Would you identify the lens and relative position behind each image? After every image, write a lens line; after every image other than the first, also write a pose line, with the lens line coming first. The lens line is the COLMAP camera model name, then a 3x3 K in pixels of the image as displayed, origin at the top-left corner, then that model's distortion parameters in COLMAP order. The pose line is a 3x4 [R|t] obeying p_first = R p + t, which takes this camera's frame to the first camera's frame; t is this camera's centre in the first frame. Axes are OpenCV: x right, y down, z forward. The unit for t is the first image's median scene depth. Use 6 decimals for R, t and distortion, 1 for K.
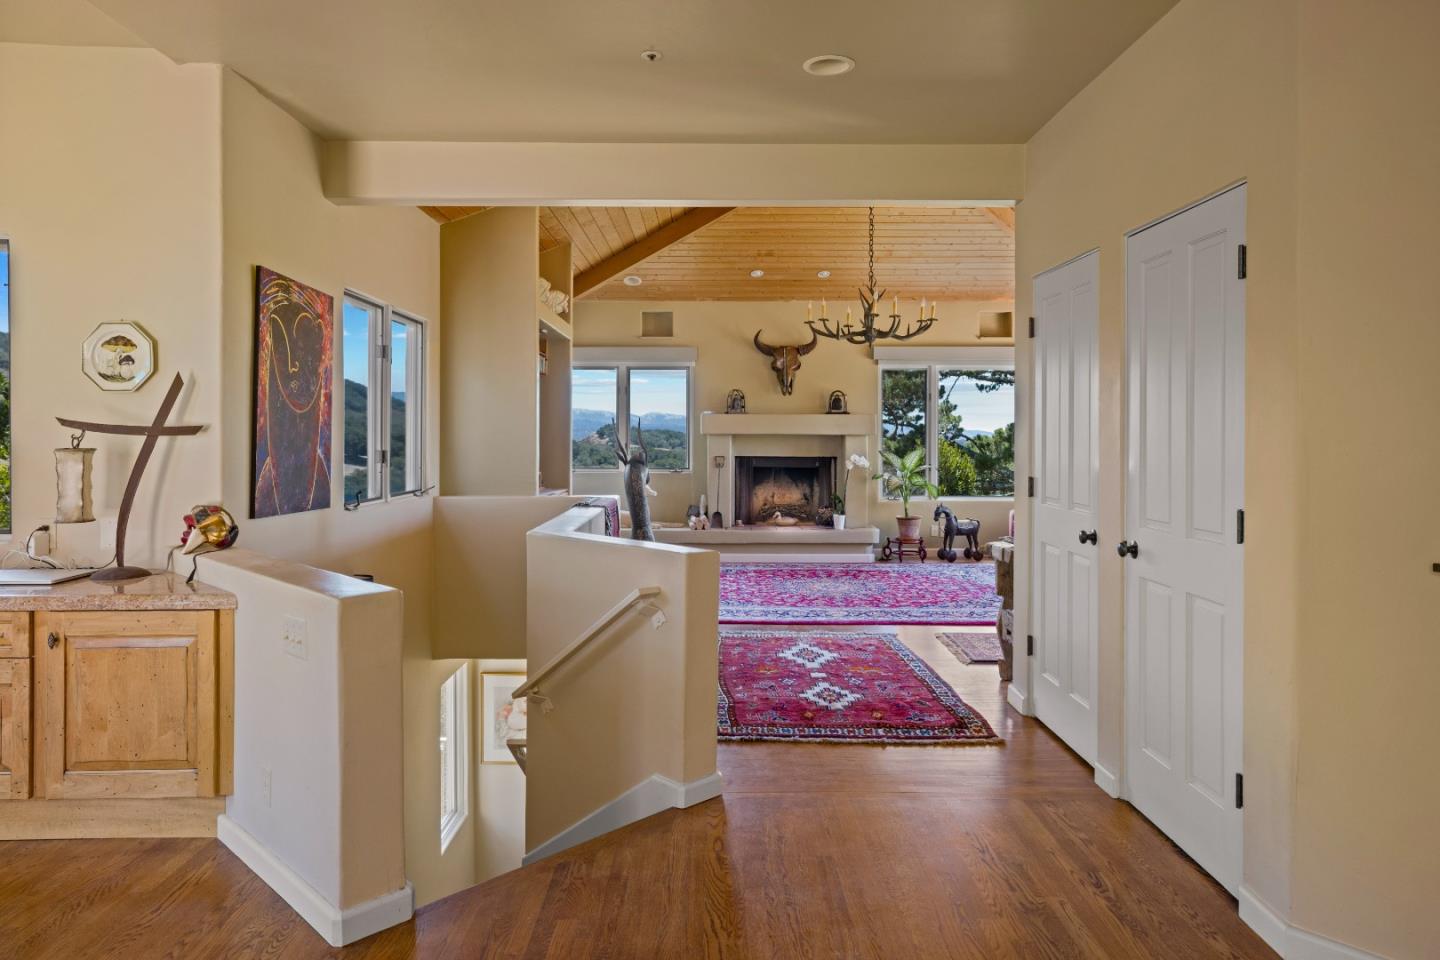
lens RADIAL K [[946.8, 0, 722.1], [0, 946.8, 439.4], [0, 0, 1]] dist [-0.003254, -0.000131]
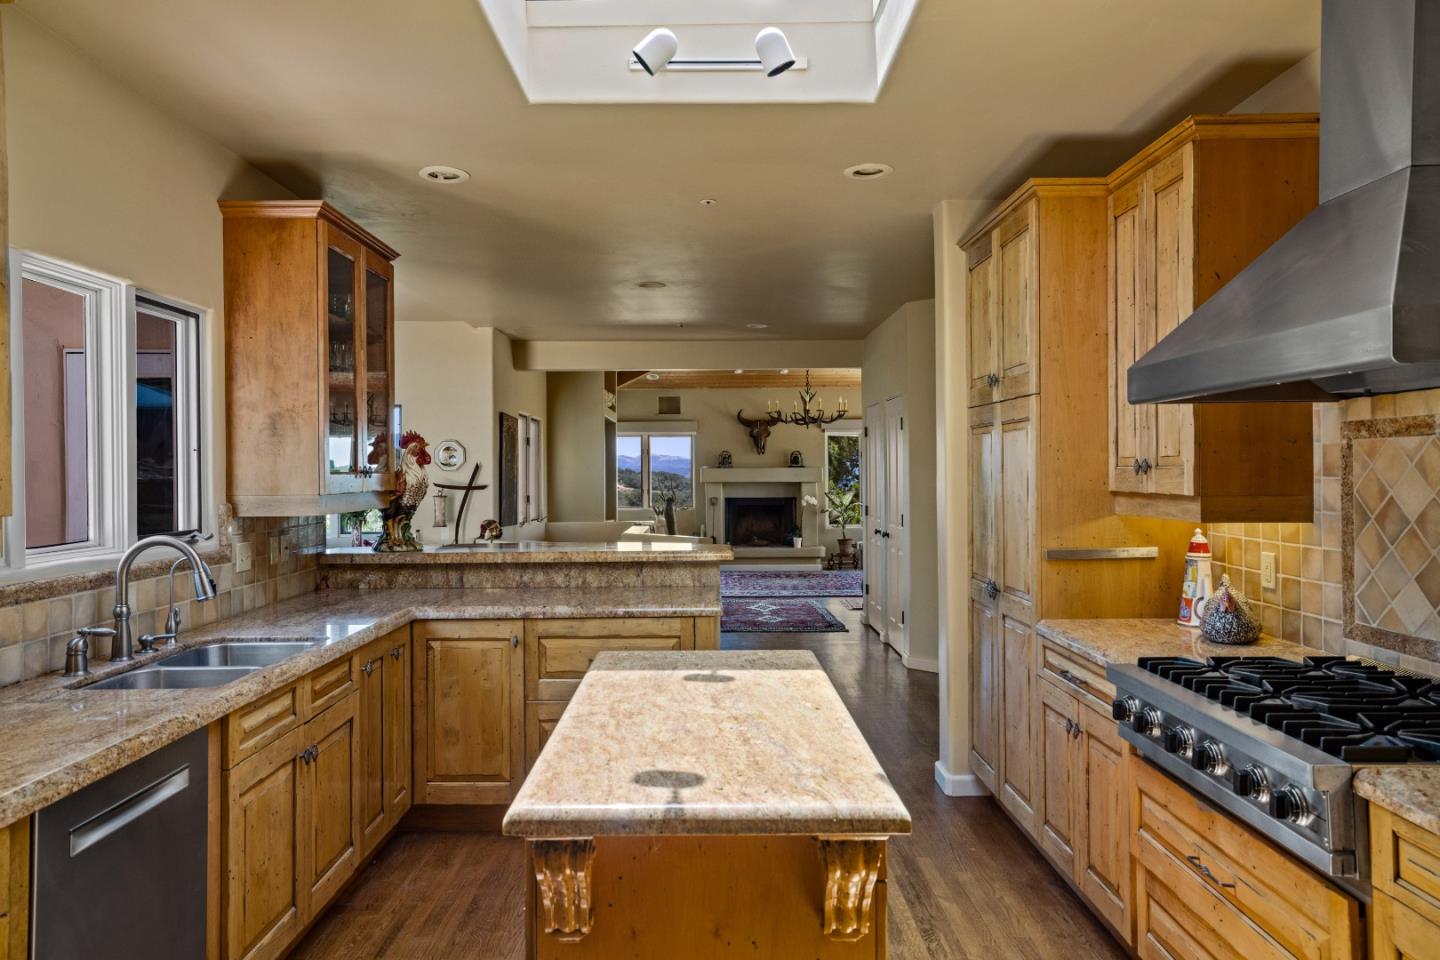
lens RADIAL K [[988.4, 0, 720.0], [0, 988.4, 480.0], [0, 0, 1]] dist [-0.004508, -0.000985]
pose [[0.999954, -0.009448, 0.001792, 0.004282], [0.009451, 0.999954, -0.001672, -0.006570], [-0.001777, 0.001689, 0.999997, -0.500232]]
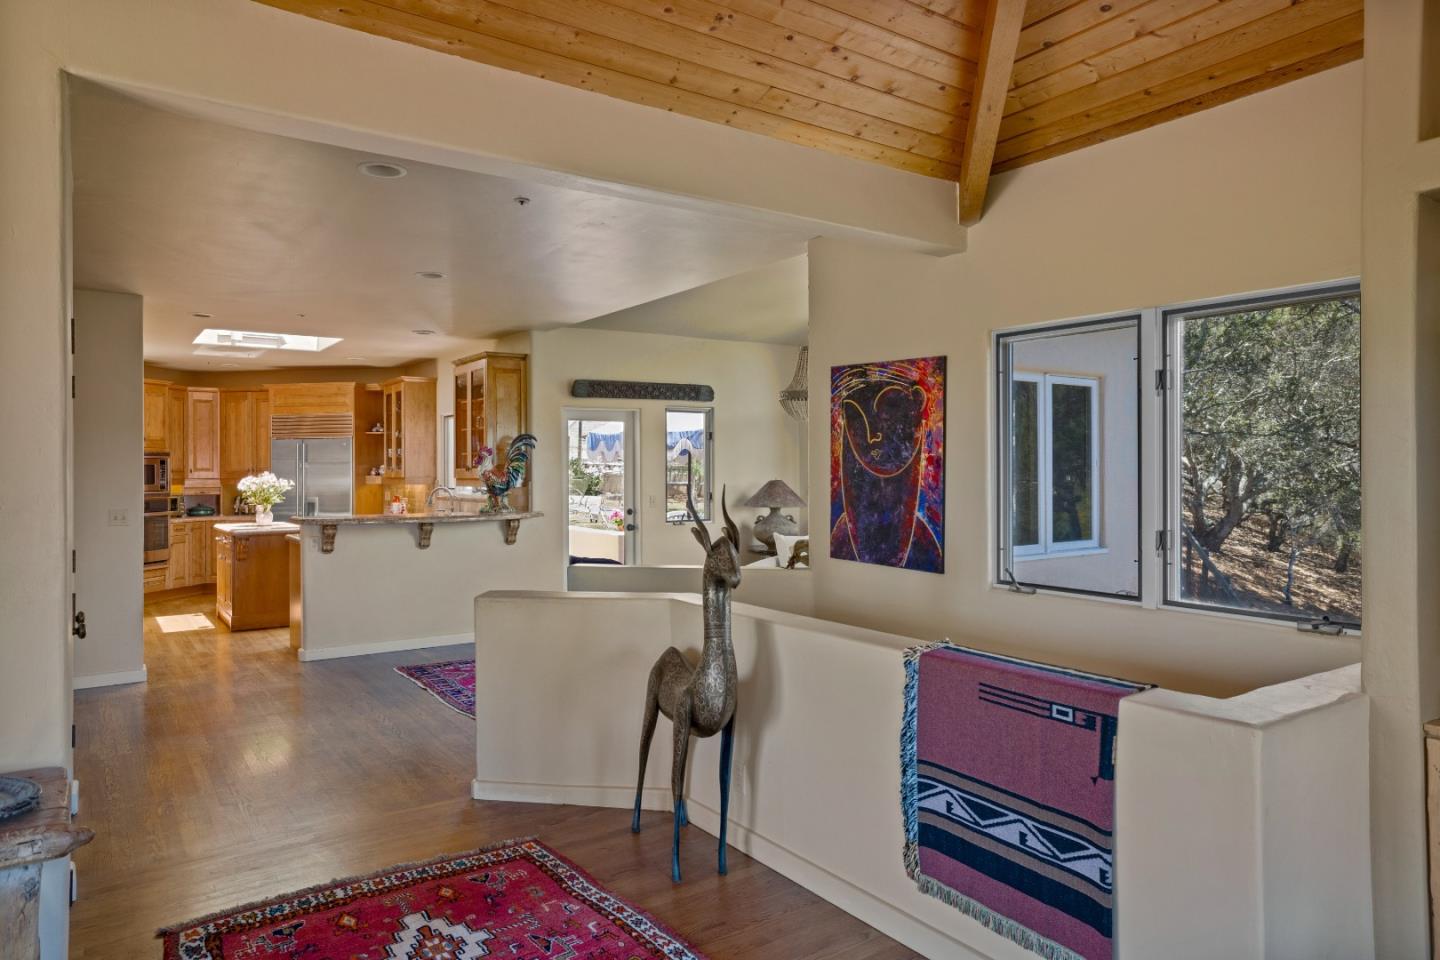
lens RADIAL K [[945.3, 0, 739.5], [0, 945.3, 487.8], [0, 0, 1]] dist [0.003819, 0.002452]
pose [[-0.821275, 0.017389, -0.570267, 0.134717], [0.000276, 0.999547, 0.030081, -0.019781], [0.570532, 0.024547, -0.820909, 0.729291]]
